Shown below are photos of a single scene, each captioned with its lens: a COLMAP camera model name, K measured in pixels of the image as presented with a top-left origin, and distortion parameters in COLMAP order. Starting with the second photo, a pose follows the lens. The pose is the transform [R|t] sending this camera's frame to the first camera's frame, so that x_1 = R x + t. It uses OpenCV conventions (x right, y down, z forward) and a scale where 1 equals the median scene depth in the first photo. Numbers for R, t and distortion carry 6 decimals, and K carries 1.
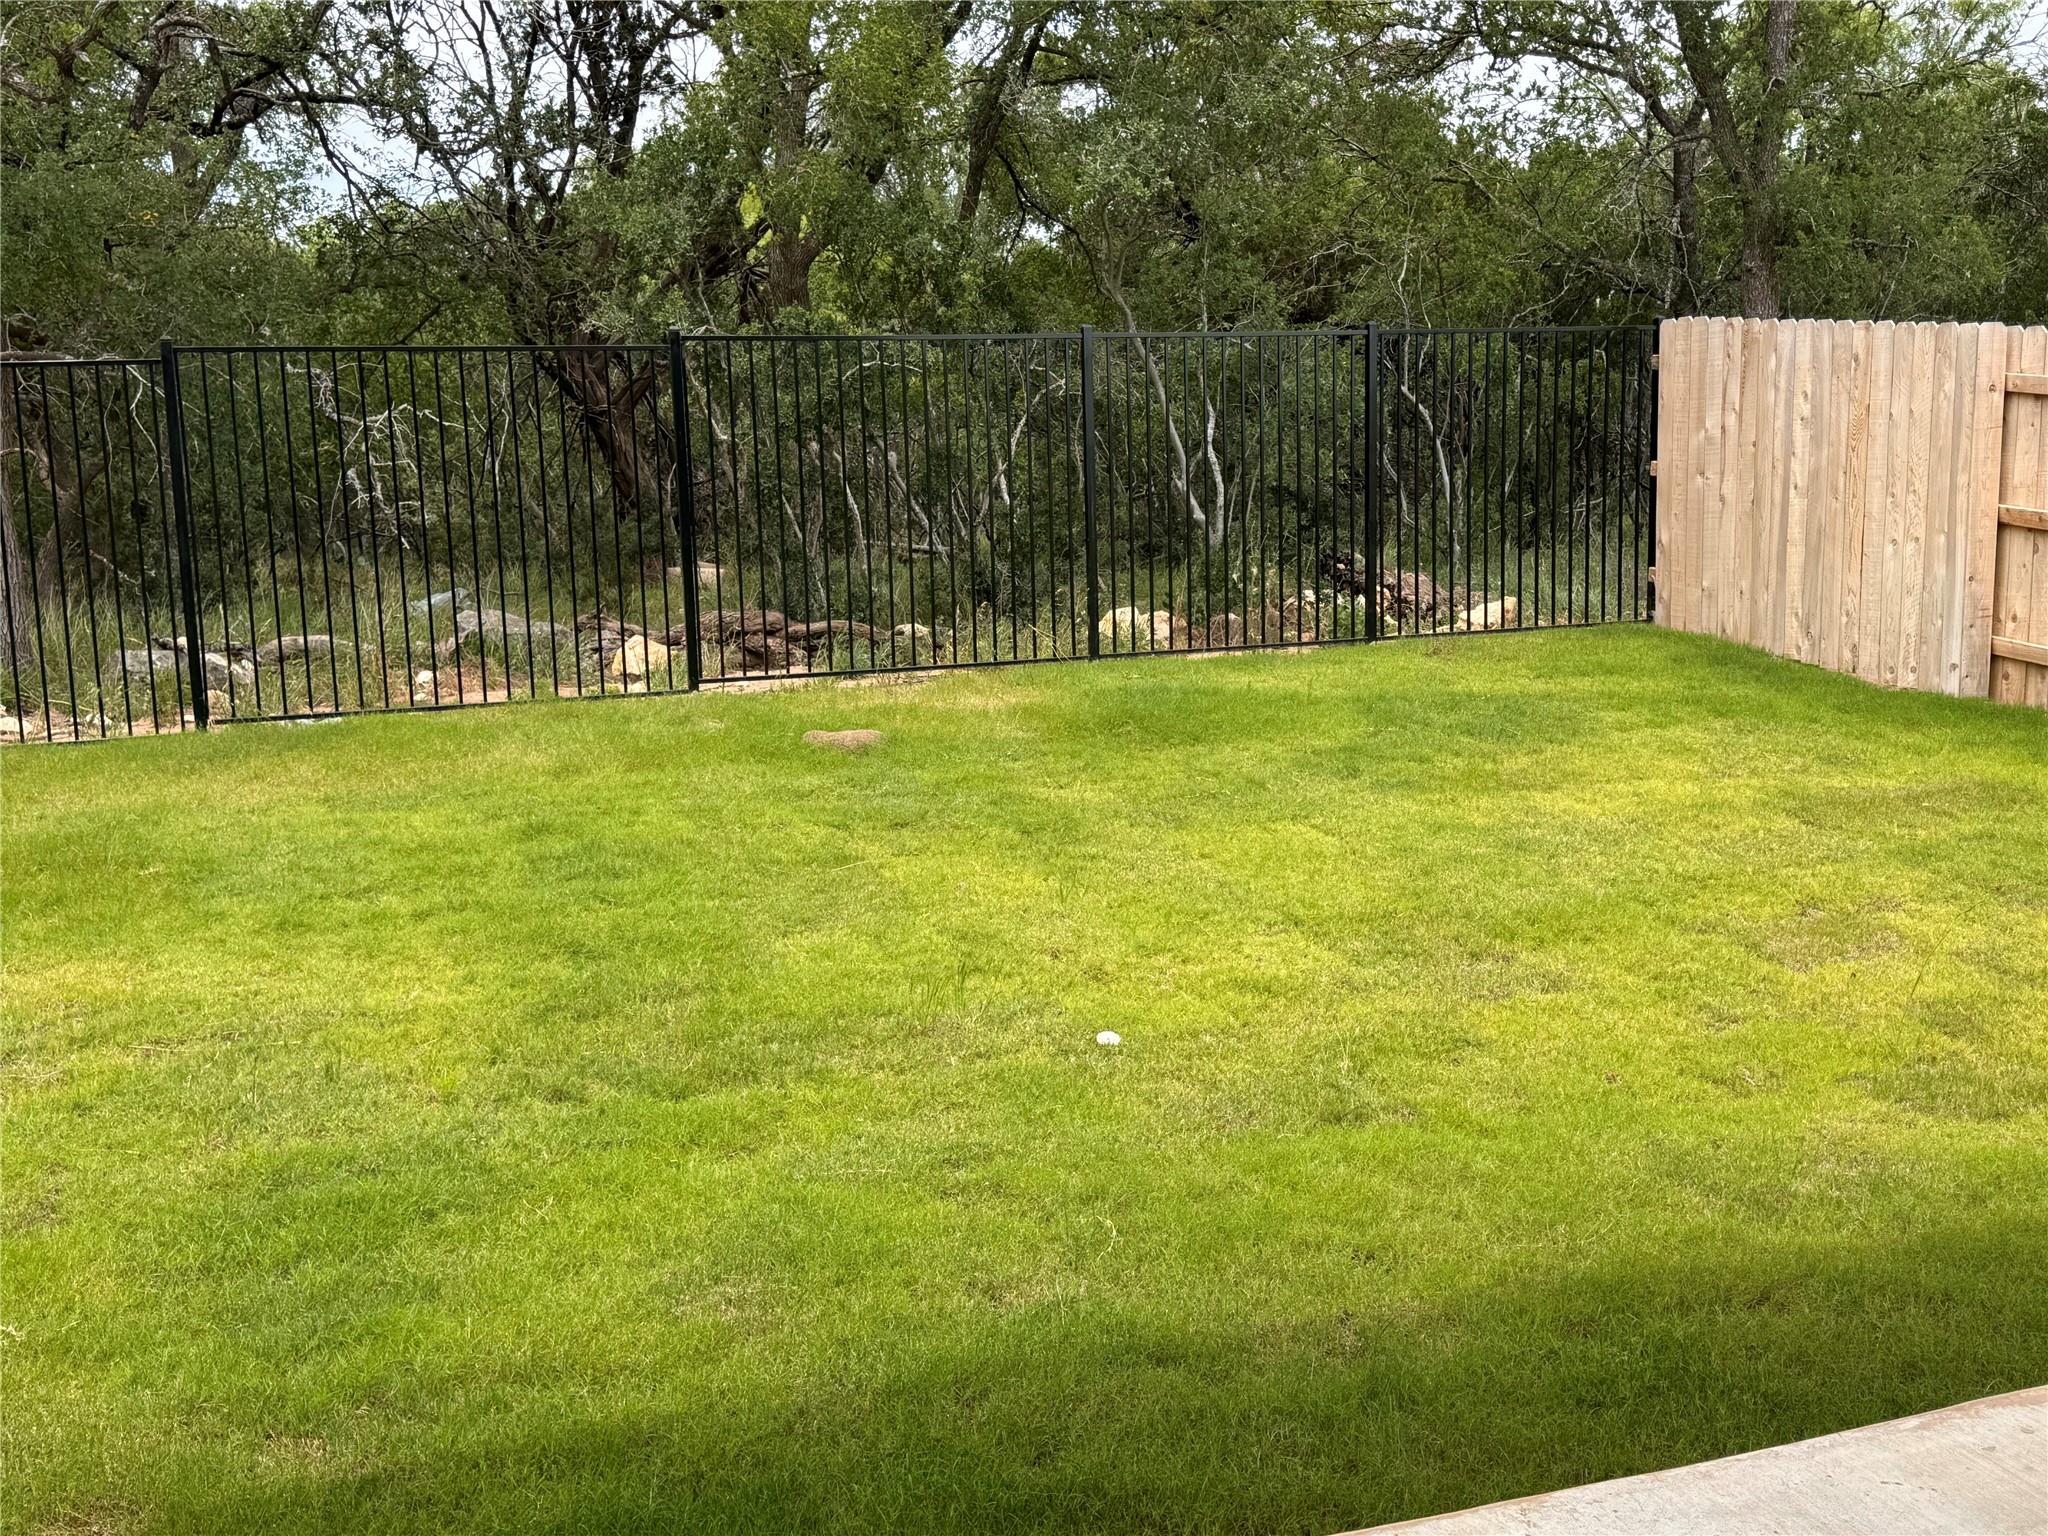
lens RADIAL K [[2019.0, 0, 1020.6], [0, 2019.0, 735.2], [0, 0, 1]] dist [0.206900, -0.402868]
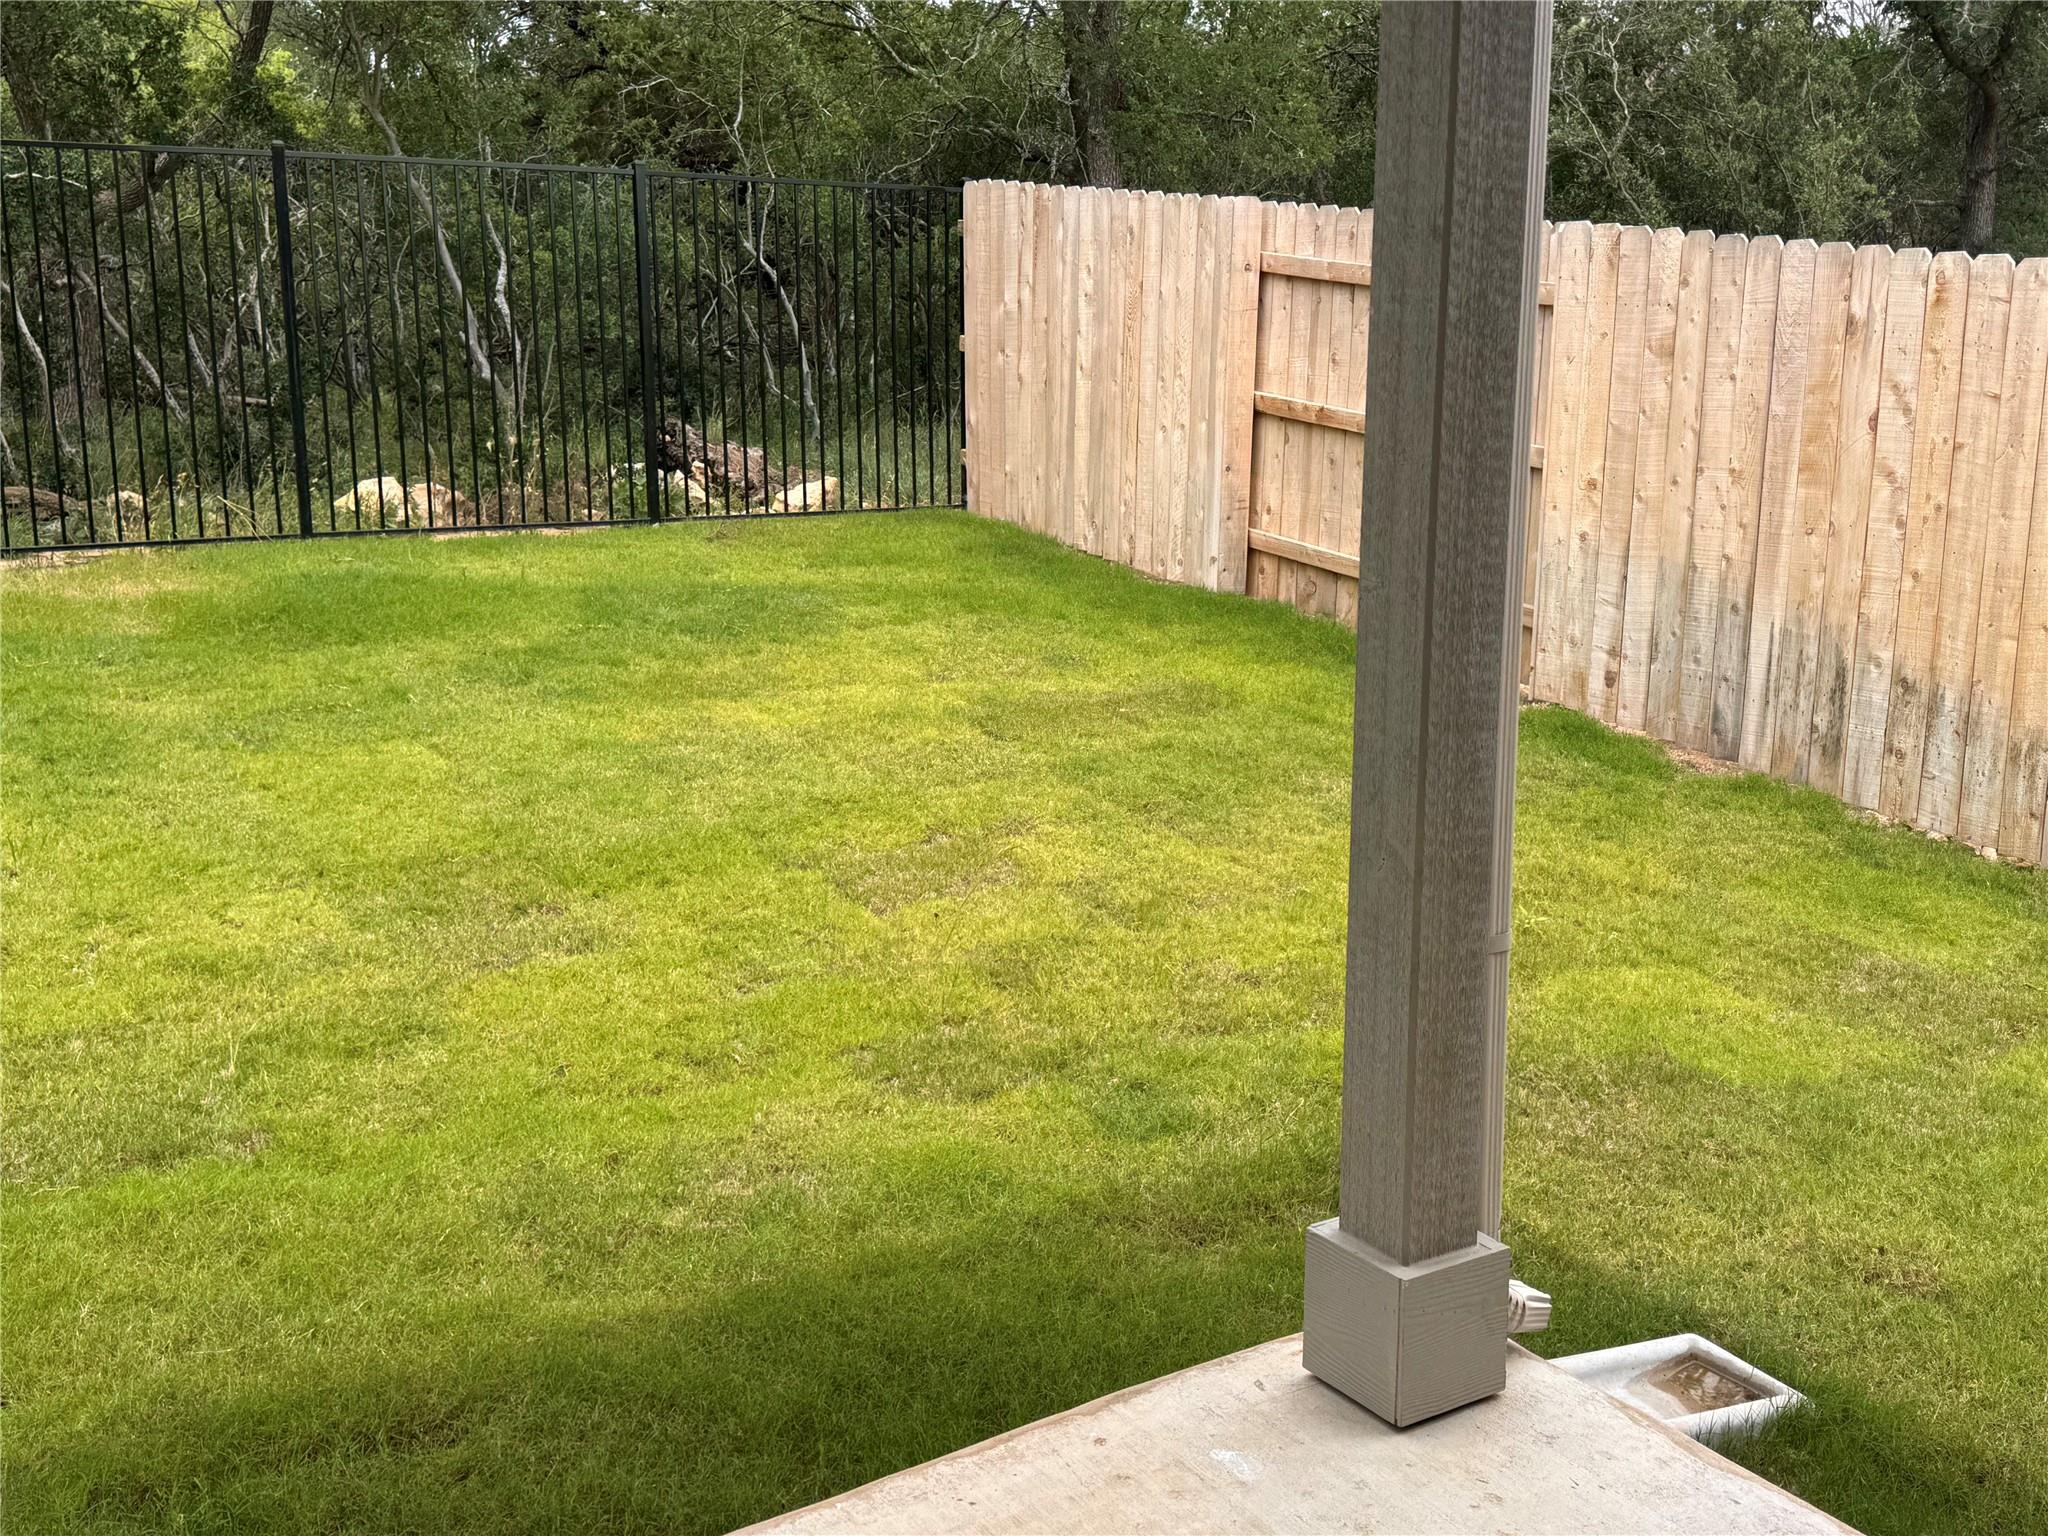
lens RADIAL K [[2019.0, 0, 1020.6], [0, 2019.0, 735.2], [0, 0, 1]] dist [0.206900, -0.402868]
pose [[0.976239, -0.012191, 0.216354, 0.150453], [-0.001623, 0.997977, 0.063556, -0.010910], [-0.216691, -0.062397, 0.974244, 0.084184]]
